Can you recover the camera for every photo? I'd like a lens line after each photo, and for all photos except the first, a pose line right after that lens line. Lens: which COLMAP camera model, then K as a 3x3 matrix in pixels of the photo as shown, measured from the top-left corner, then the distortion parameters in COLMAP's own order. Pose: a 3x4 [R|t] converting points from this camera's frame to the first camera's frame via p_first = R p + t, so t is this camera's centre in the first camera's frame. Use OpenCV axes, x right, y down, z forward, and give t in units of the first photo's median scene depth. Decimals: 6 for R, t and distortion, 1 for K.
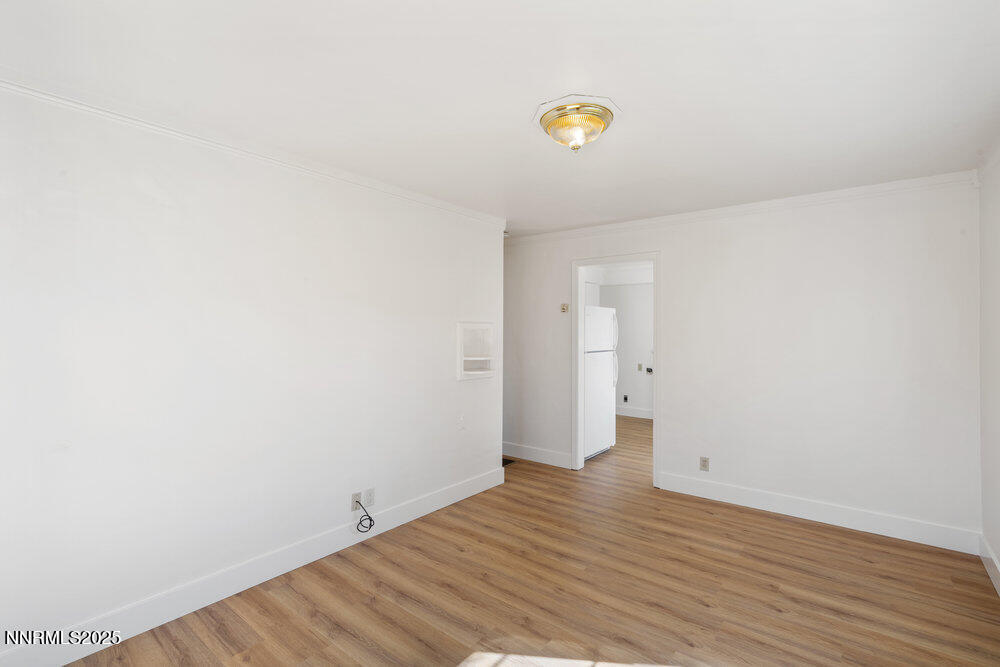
lens RADIAL K [[454.5, 0, 494.7], [0, 454.5, 329.0], [0, 0, 1]] dist [-0.010512, 0.003541]
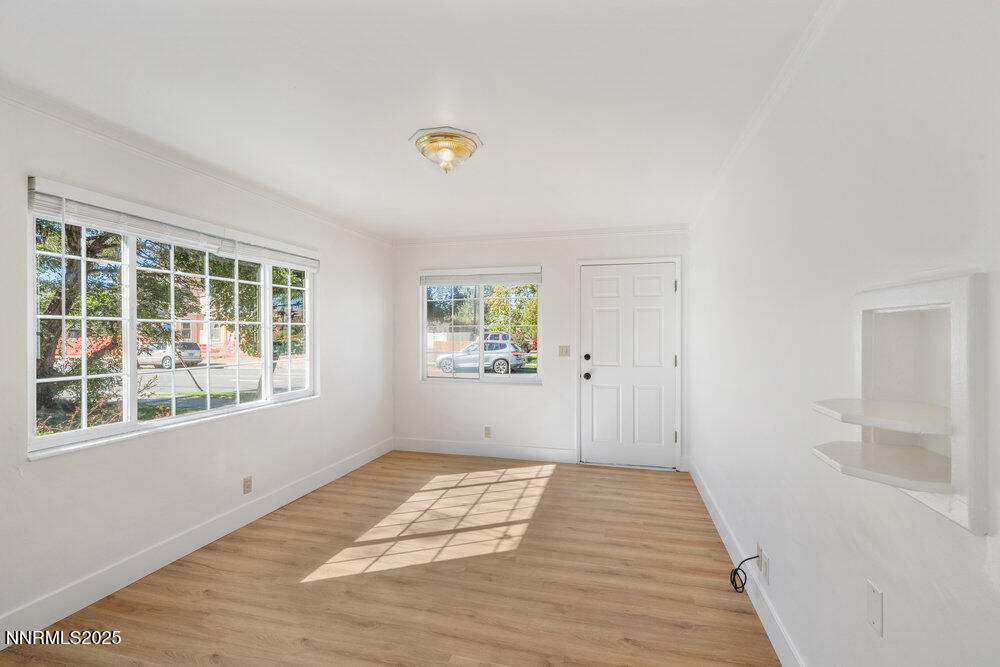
lens RADIAL K [[454.5, 0, 503.3], [0, 454.5, 333.2], [0, 0, 1]] dist [-0.010512, 0.003541]
pose [[-0.913514, -0.000941, -0.406806, 0.392390], [0.000317, 0.999995, -0.003025, 0.026438], [0.406807, -0.002892, -0.913510, 1.605188]]
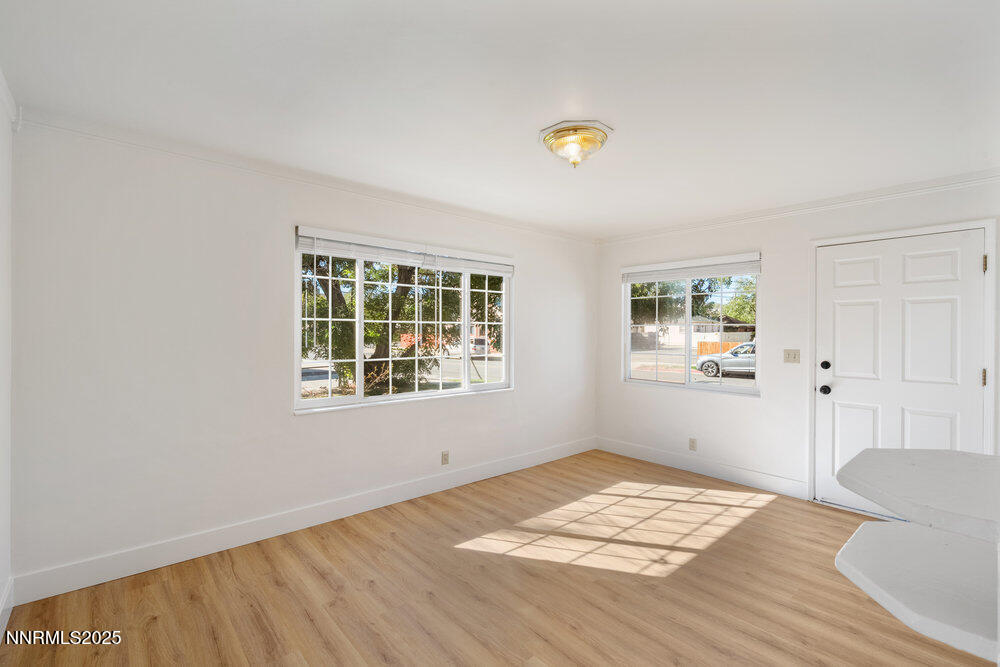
lens RADIAL K [[454.5, 0, 496.5], [0, 454.5, 333.7], [0, 0, 1]] dist [-0.010512, 0.003541]
pose [[-0.984249, -0.008191, 0.176601, 0.125819], [-0.007820, 0.999966, 0.002798, 0.024895], [-0.176617, 0.001372, -0.984279, 1.626476]]
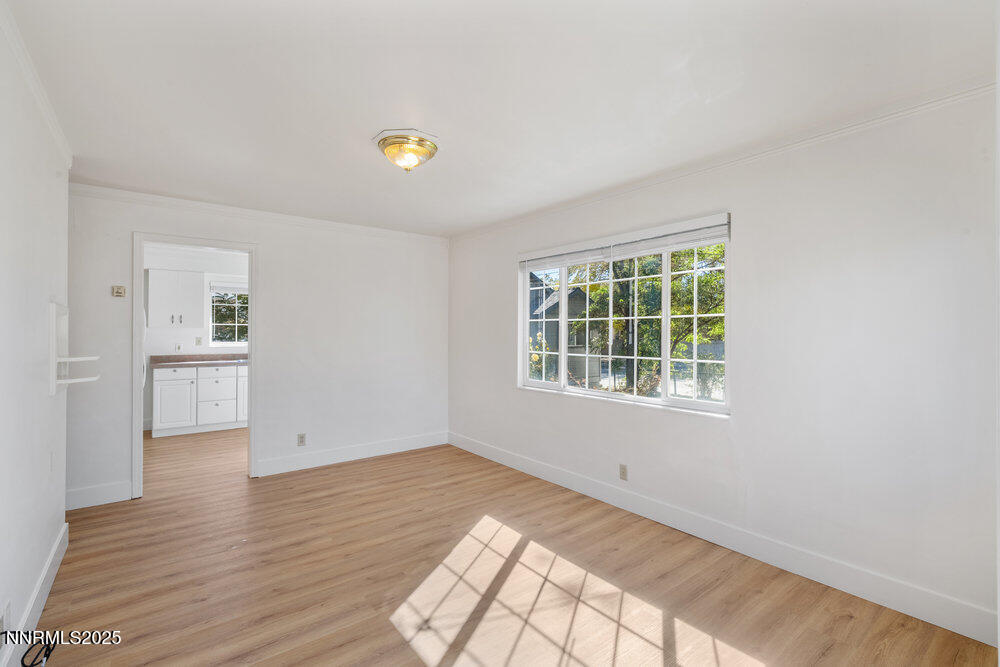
lens RADIAL K [[454.5, 0, 502.4], [0, 454.5, 329.6], [0, 0, 1]] dist [-0.010512, 0.003541]
pose [[0.231493, 0.003611, 0.972830, -0.726763], [-0.003898, 0.999989, -0.002784, 0.031384], [-0.972829, -0.003147, 0.231504, 0.341323]]
